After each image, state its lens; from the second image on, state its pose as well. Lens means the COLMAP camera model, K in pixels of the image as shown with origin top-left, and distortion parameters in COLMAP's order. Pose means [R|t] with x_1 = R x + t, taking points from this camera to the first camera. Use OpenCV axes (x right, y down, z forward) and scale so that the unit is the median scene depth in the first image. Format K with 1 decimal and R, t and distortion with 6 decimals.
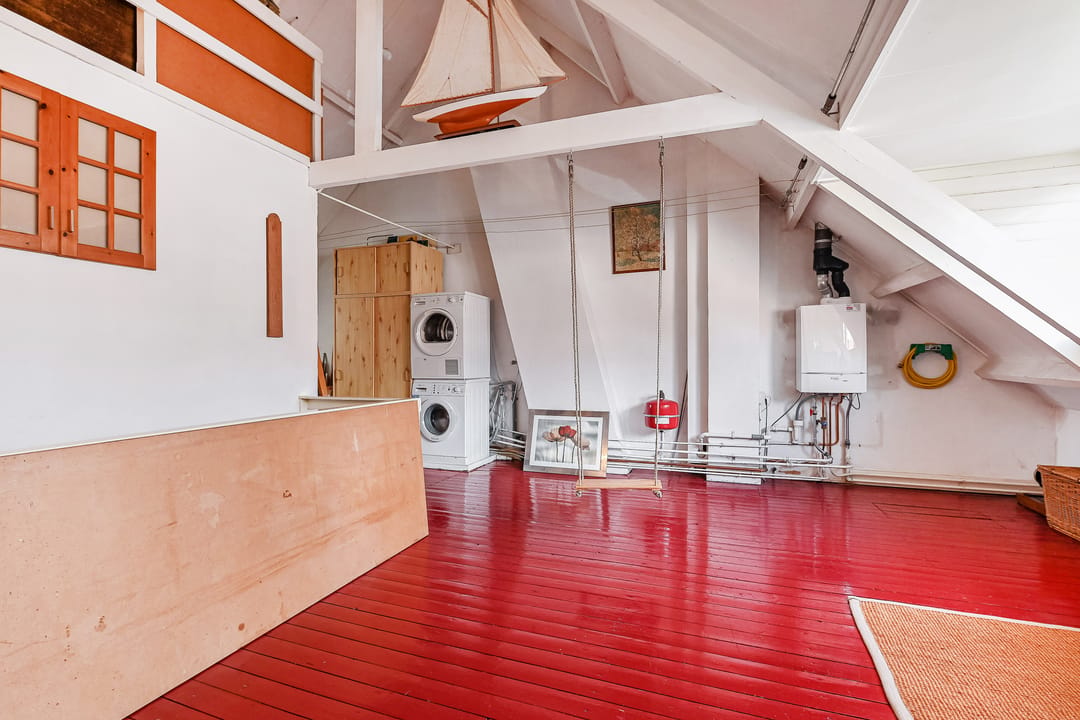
lens RADIAL K [[505.6, 0, 536.0], [0, 505.6, 364.5], [0, 0, 1]] dist [-0.001480, -0.000197]
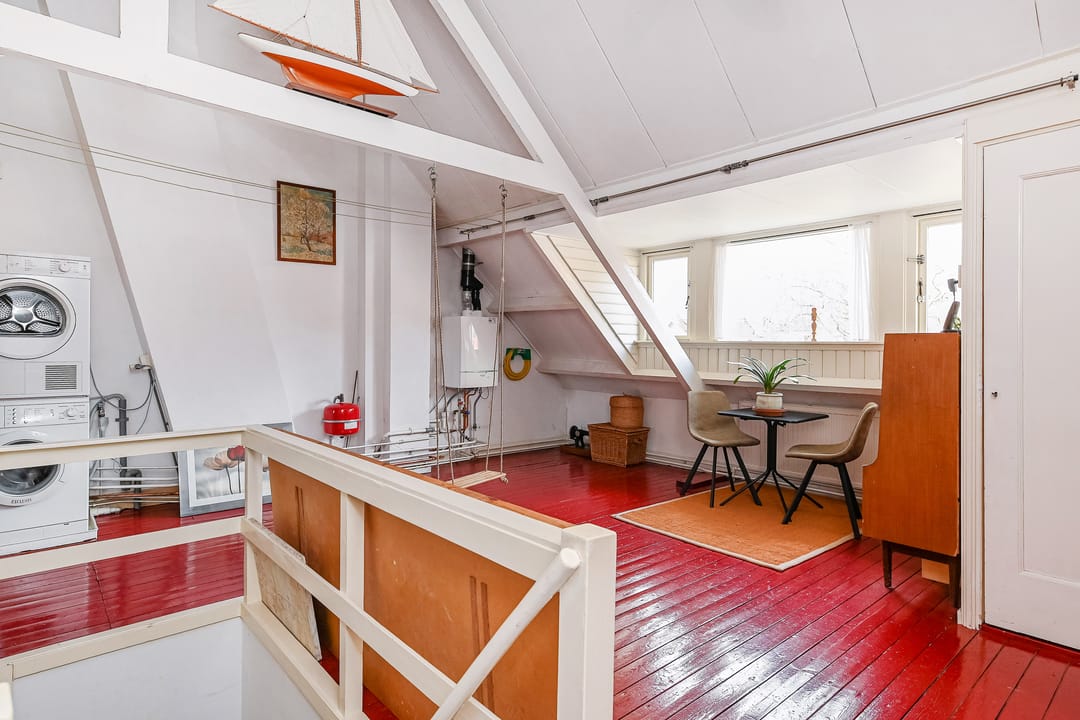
lens RADIAL K [[583.0, 0, 538.0], [0, 583.0, 352.9], [0, 0, 1]] dist [0.003051, 0.000771]
pose [[0.476758, -0.001254, 0.879034, -0.562098], [-0.001062, 0.999997, 0.002002, -0.029278], [-0.879034, -0.001888, 0.476755, 0.165751]]
